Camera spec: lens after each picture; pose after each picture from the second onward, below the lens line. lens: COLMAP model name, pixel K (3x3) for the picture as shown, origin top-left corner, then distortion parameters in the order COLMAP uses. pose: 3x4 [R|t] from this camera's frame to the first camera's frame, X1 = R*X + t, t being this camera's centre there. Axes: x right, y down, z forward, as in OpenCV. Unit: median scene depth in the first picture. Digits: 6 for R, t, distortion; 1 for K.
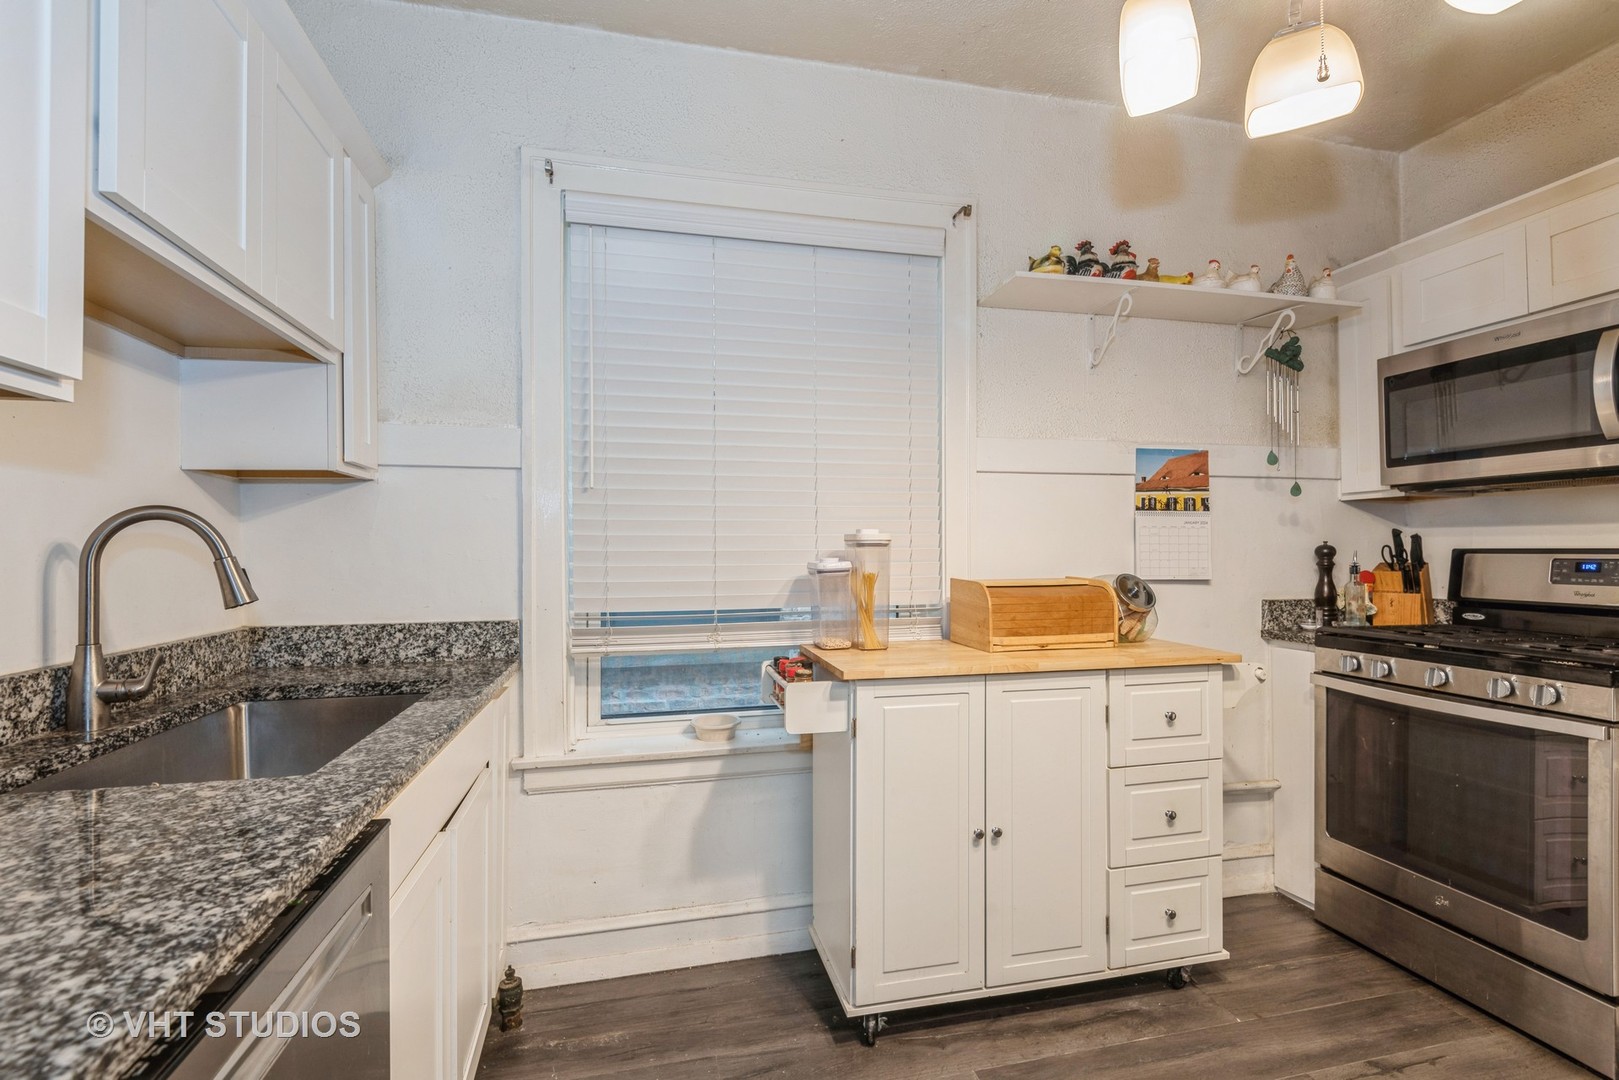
lens RADIAL K [[757.6, 0, 812.5], [0, 757.6, 540.0], [0, 0, 1]] dist [0.002999, -0.000123]
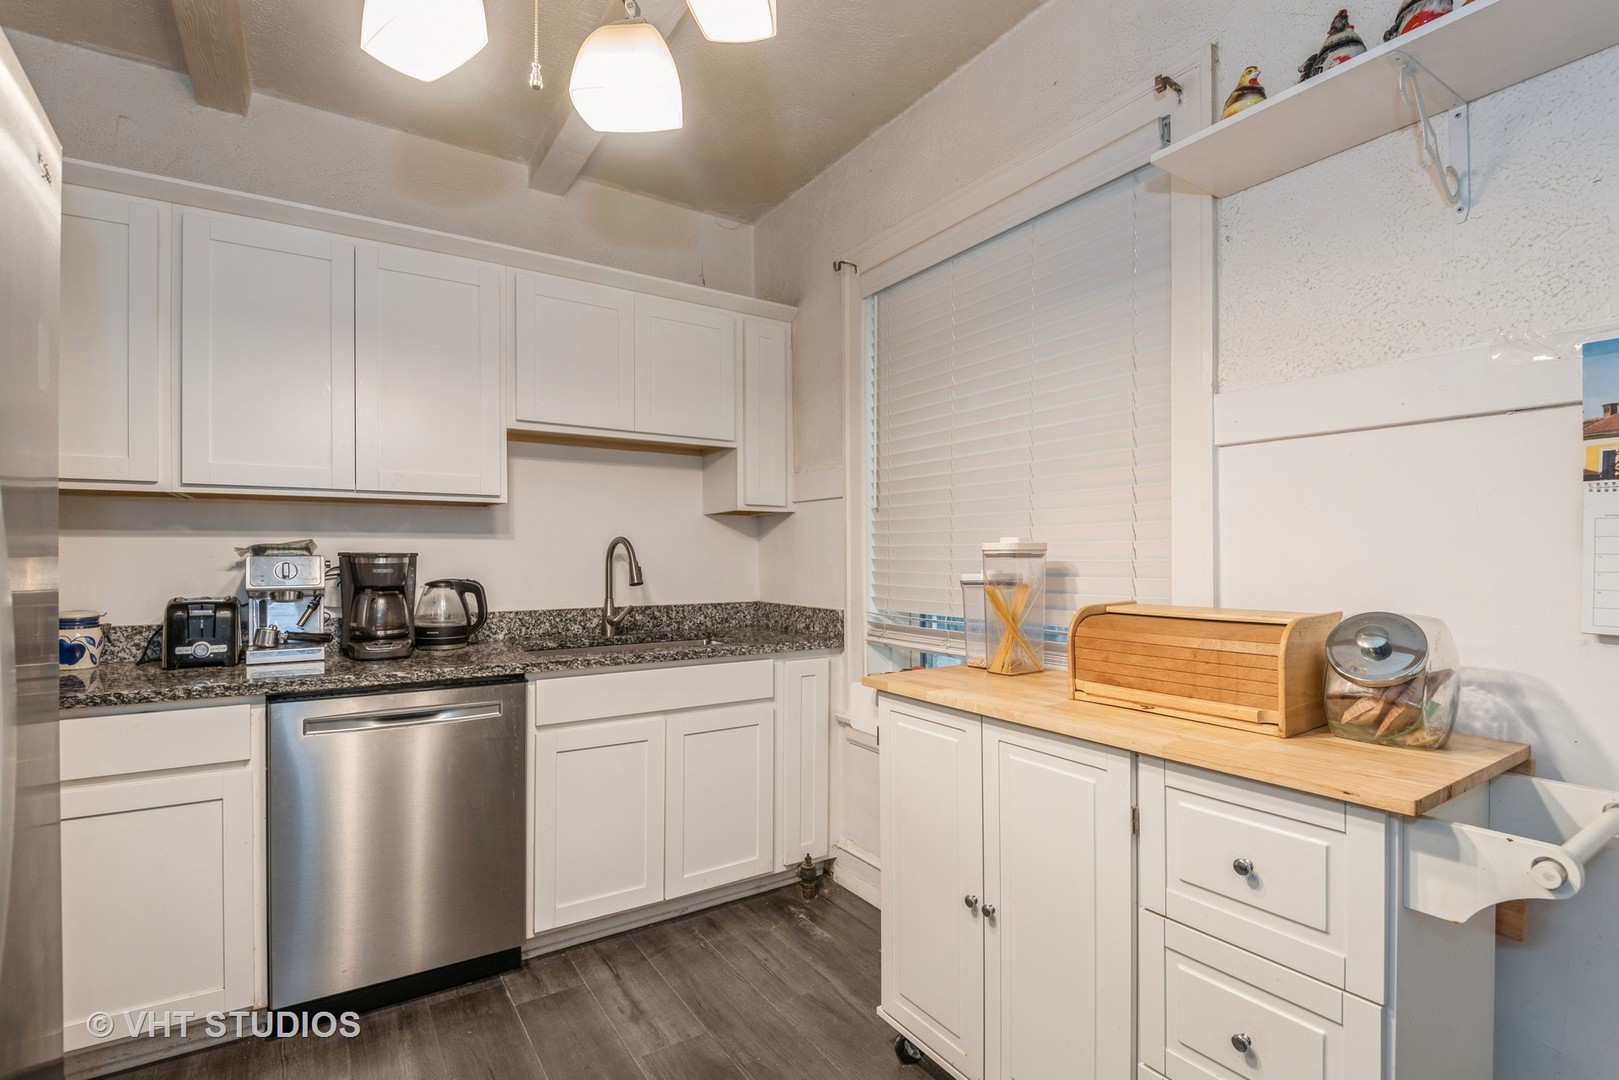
lens RADIAL K [[757.6, 0, 808.9], [0, 757.6, 551.2], [0, 0, 1]] dist [0.002999, -0.000123]
pose [[0.330055, -0.000202, -0.943962, 0.890826], [0.010375, 0.999940, 0.003414, -0.004289], [0.943905, -0.010920, 0.330037, 0.521174]]
